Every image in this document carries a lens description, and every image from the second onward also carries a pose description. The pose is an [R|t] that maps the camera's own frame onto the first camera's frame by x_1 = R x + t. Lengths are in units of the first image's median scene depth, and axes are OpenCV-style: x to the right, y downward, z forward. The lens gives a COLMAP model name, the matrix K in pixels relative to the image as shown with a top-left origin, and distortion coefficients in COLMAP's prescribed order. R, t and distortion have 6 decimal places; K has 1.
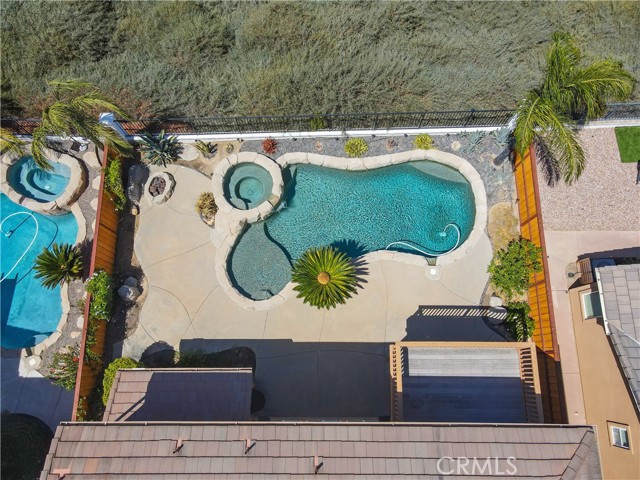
lens RADIAL K [[466.2, 0, 314.4], [0, 466.2, 241.3], [0, 0, 1]] dist [0.018587, -0.009735]
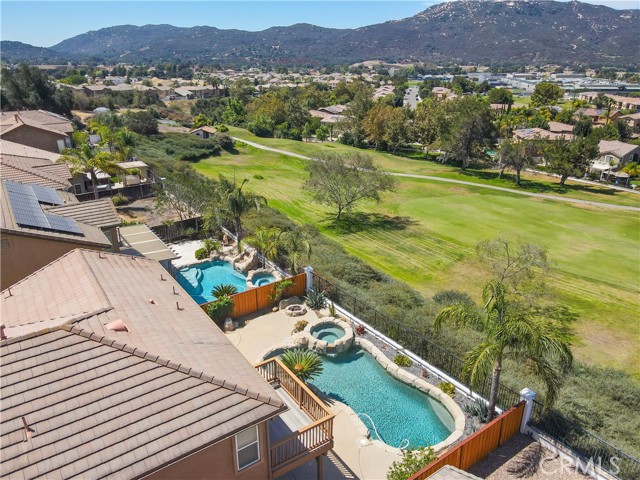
lens RADIAL K [[466.2, 0, 319.5], [0, 466.2, 240.9], [0, 0, 1]] dist [0.018587, -0.009735]
pose [[0.574391, 0.306055, -0.759214, 0.858561], [-0.791212, 0.445400, -0.419050, 0.384813], [0.209901, 0.841398, 0.497988, 0.028895]]
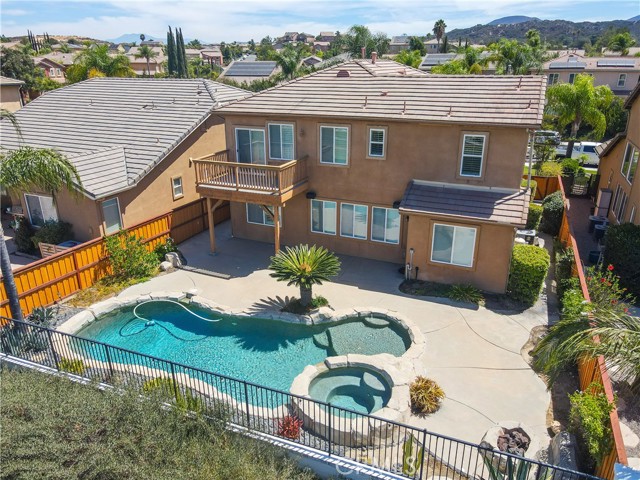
lens RADIAL K [[466.2, 0, 318.1], [0, 466.2, 241.0], [0, 0, 1]] dist [0.018587, -0.009735]
pose [[-0.917921, -0.131572, 0.374313, -0.304334], [0.386215, -0.080207, 0.918915, -0.672202], [-0.090881, 0.988057, 0.124439, 0.735583]]
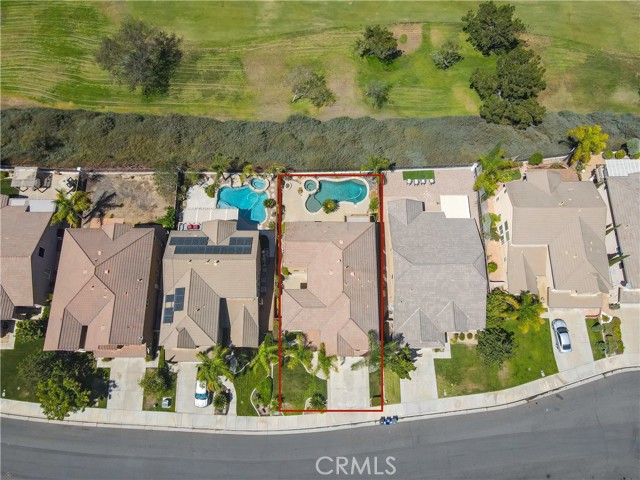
lens RADIAL K [[466.2, 0, 318.2], [0, 466.2, 239.1], [0, 0, 1]] dist [0.018587, -0.009735]
pose [[0.999935, -0.000913, 0.011341, -0.120860], [0.001497, 0.998667, -0.051604, 0.552131], [-0.011279, 0.051617, 0.998603, -3.009701]]
